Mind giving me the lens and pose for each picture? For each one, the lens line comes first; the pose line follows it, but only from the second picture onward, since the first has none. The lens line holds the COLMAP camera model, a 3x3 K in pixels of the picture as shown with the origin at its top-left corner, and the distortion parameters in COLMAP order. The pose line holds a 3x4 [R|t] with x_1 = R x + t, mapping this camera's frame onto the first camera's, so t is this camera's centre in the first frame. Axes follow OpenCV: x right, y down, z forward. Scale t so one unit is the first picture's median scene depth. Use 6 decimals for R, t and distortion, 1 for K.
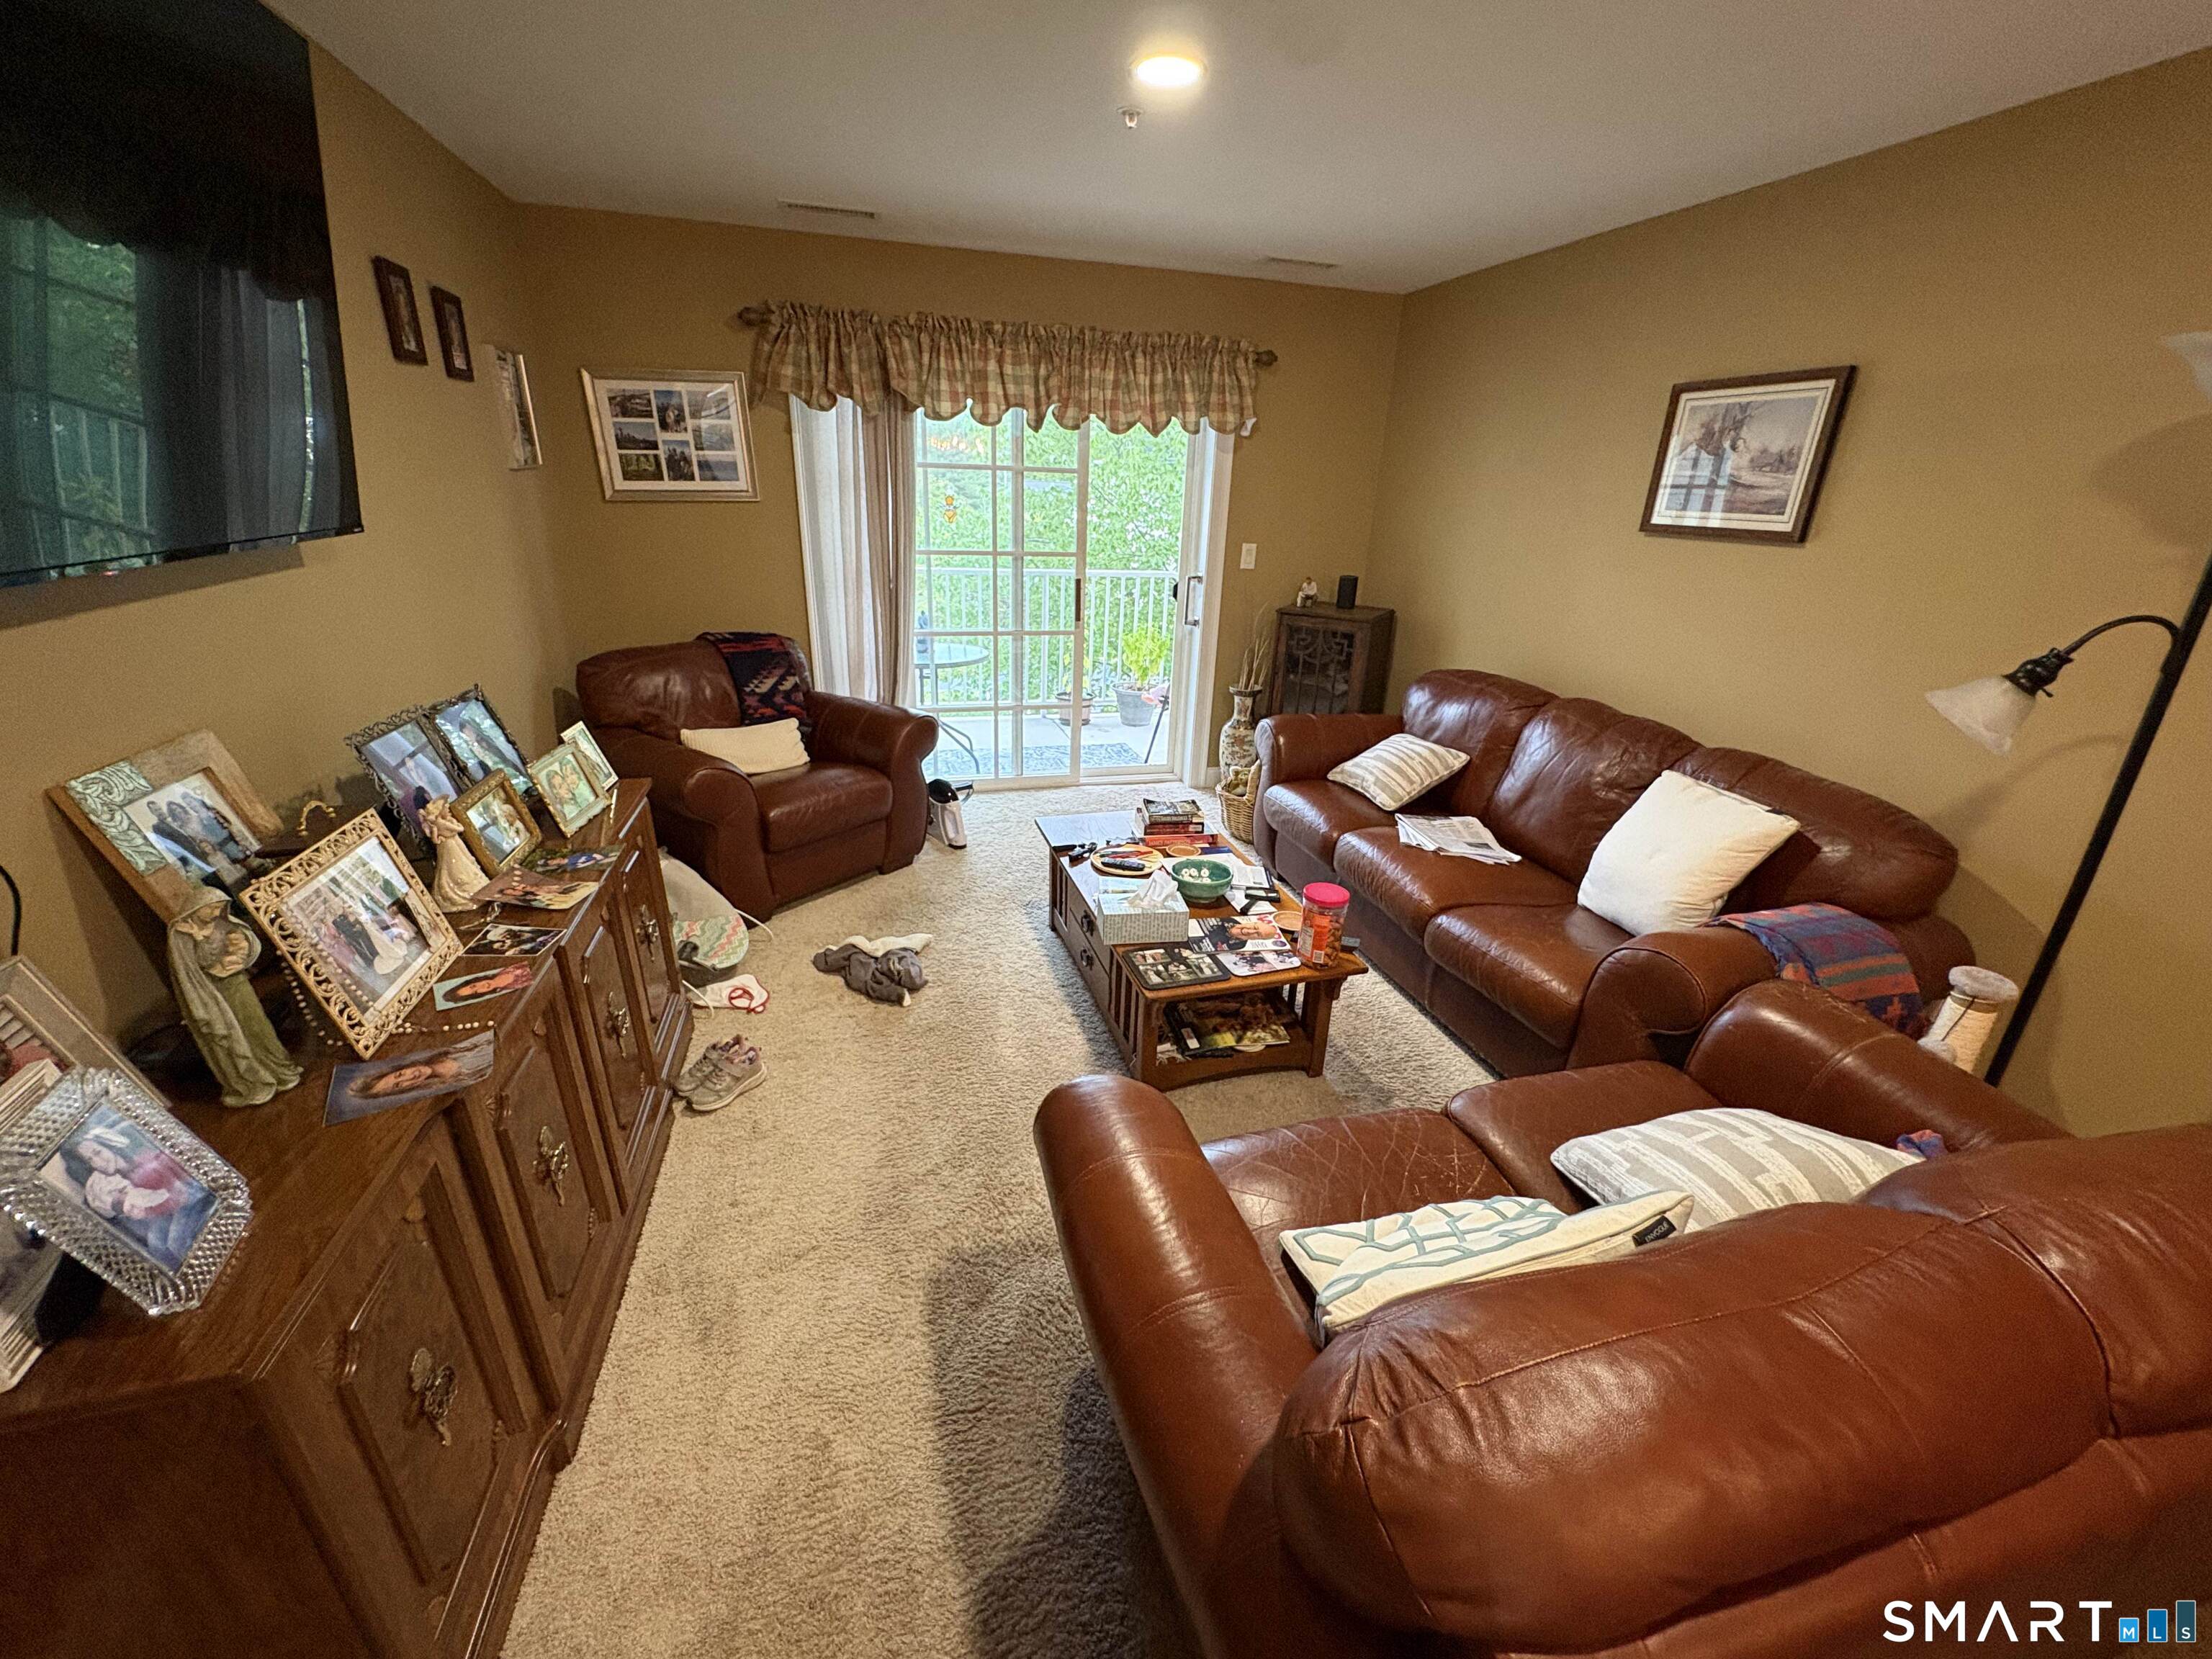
lens RADIAL K [[877.1, 0, 1106.0], [0, 877.1, 829.5], [0, 0, 1]] dist [-0.003216, -0.000097]
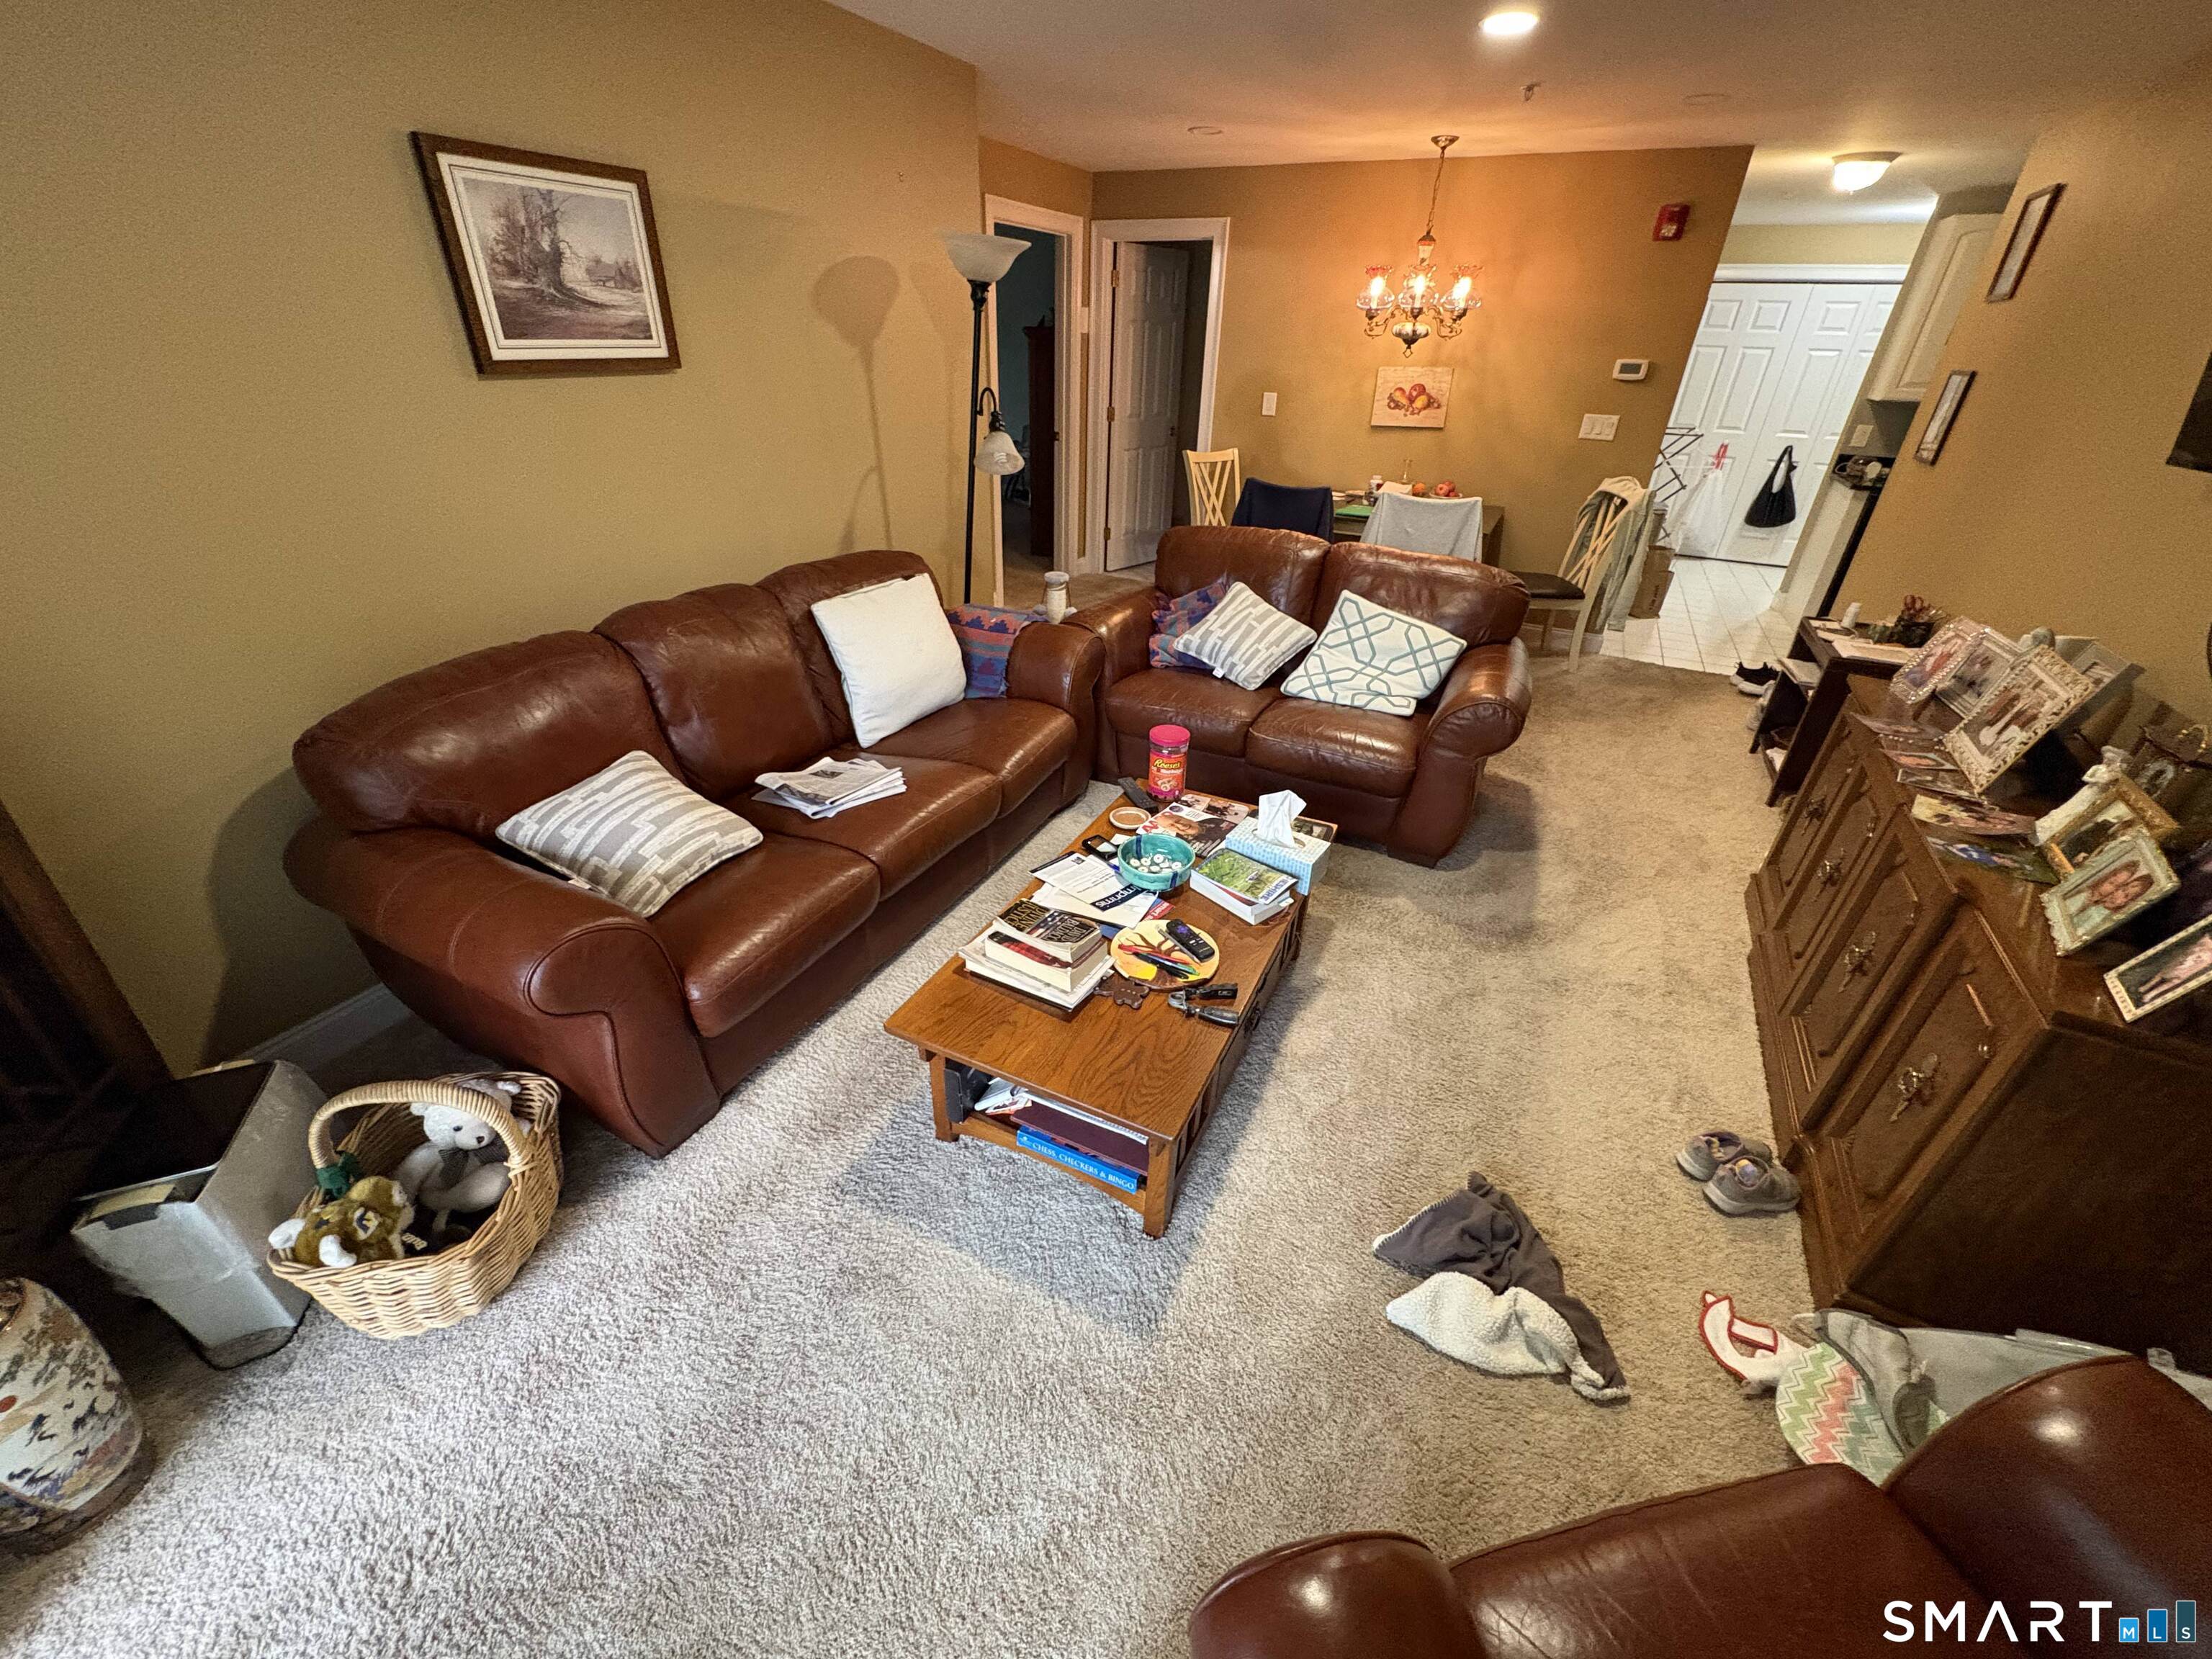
lens RADIAL K [[877.1, 0, 1106.0], [0, 877.1, 829.5], [0, 0, 1]] dist [-0.003216, -0.000097]
pose [[-0.732158, -0.385392, 0.561620, -0.320660], [0.201144, 0.665429, 0.718850, -0.589416], [-0.650758, 0.639279, -0.409680, 1.410905]]
